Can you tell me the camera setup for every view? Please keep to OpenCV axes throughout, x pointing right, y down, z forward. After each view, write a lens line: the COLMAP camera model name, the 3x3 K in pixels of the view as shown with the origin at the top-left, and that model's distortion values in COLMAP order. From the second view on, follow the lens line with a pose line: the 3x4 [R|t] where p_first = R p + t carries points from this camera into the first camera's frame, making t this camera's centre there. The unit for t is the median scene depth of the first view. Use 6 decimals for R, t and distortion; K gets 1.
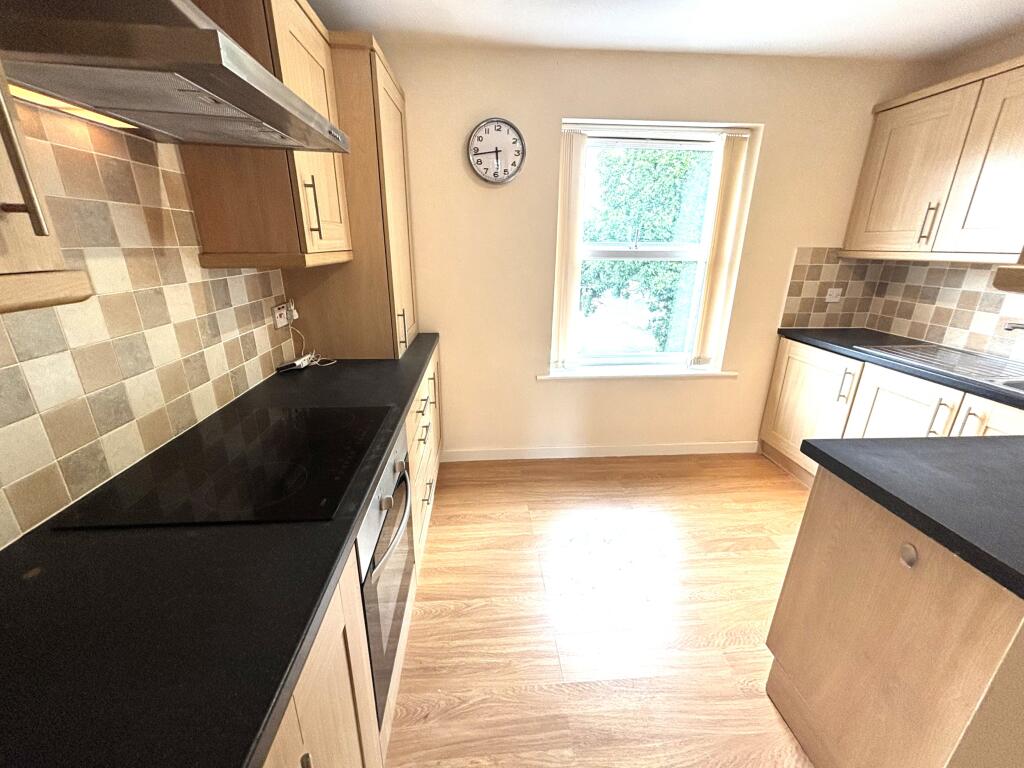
lens RADIAL K [[413.4, 0, 510.6], [0, 413.4, 382.5], [0, 0, 1]] dist [-0.000465, -0.000079]
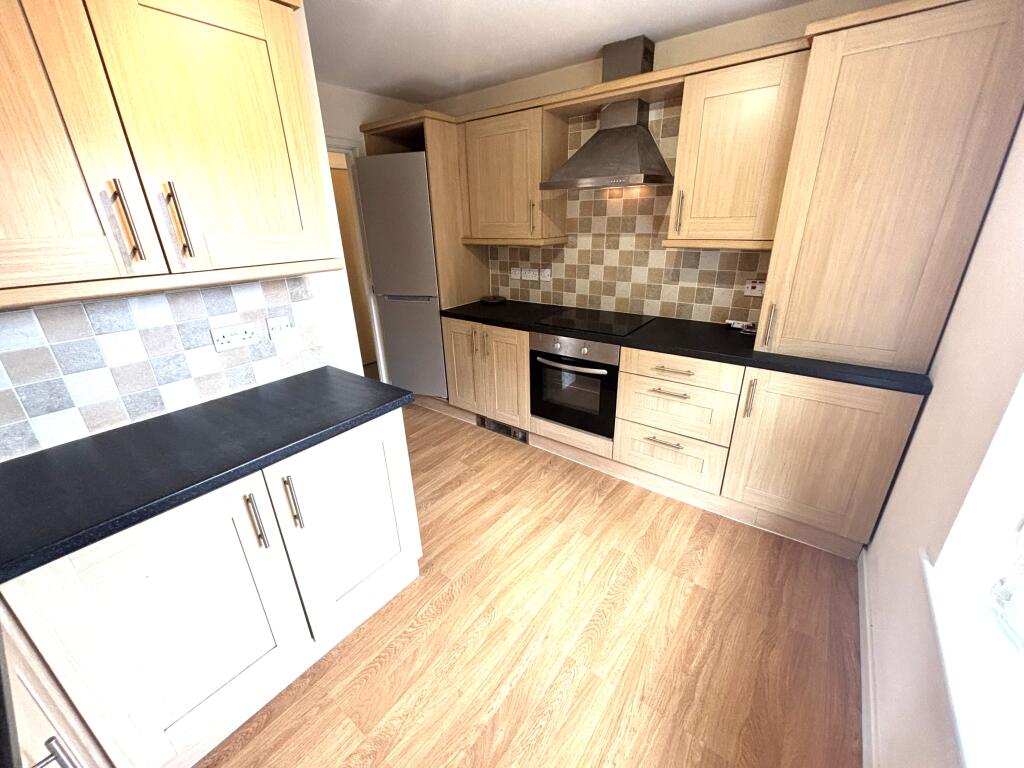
lens RADIAL K [[413.4, 0, 511.4], [0, 413.4, 382.8], [0, 0, 1]] dist [-0.000465, -0.000079]
pose [[-0.665219, 0.292930, -0.686786, 1.343952], [-0.213449, 0.806830, 0.550877, -0.682420], [0.715488, 0.513048, -0.474193, 1.768819]]
